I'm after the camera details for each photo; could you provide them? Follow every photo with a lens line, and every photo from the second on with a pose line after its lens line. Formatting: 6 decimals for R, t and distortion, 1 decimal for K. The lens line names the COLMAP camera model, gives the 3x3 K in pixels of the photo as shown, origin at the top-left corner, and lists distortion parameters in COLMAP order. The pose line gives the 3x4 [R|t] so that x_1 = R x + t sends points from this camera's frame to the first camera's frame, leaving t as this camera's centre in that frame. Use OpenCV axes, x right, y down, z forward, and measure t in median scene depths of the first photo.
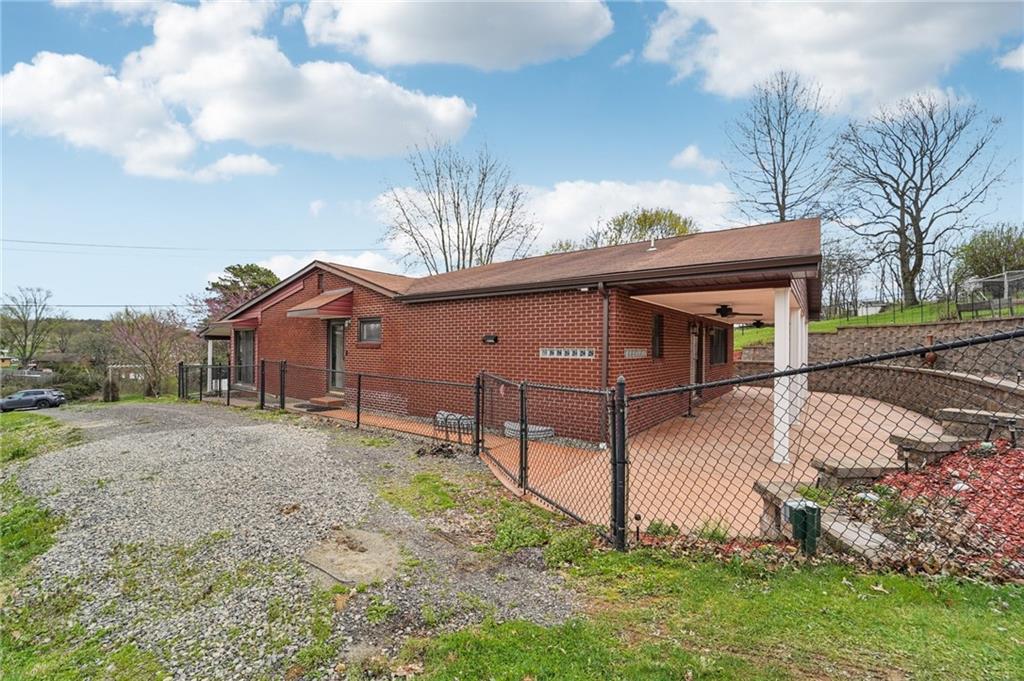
lens RADIAL K [[416.9, 0, 521.7], [0, 416.9, 341.4], [0, 0, 1]] dist [0.003120, 0.000685]
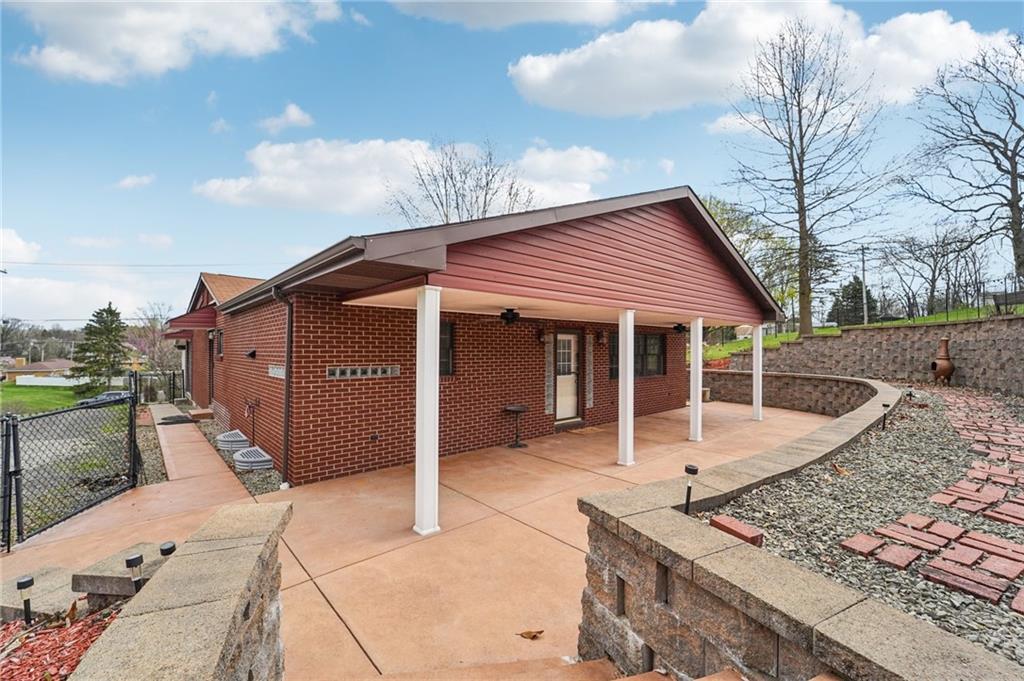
lens RADIAL K [[416.9, 0, 511.6], [0, 416.9, 343.6], [0, 0, 1]] dist [0.003120, 0.000685]
pose [[0.984459, -0.010699, -0.175288, 0.231123], [0.010684, 0.999942, -0.001025, -0.009059], [0.175289, -0.000864, 0.984517, 0.098383]]
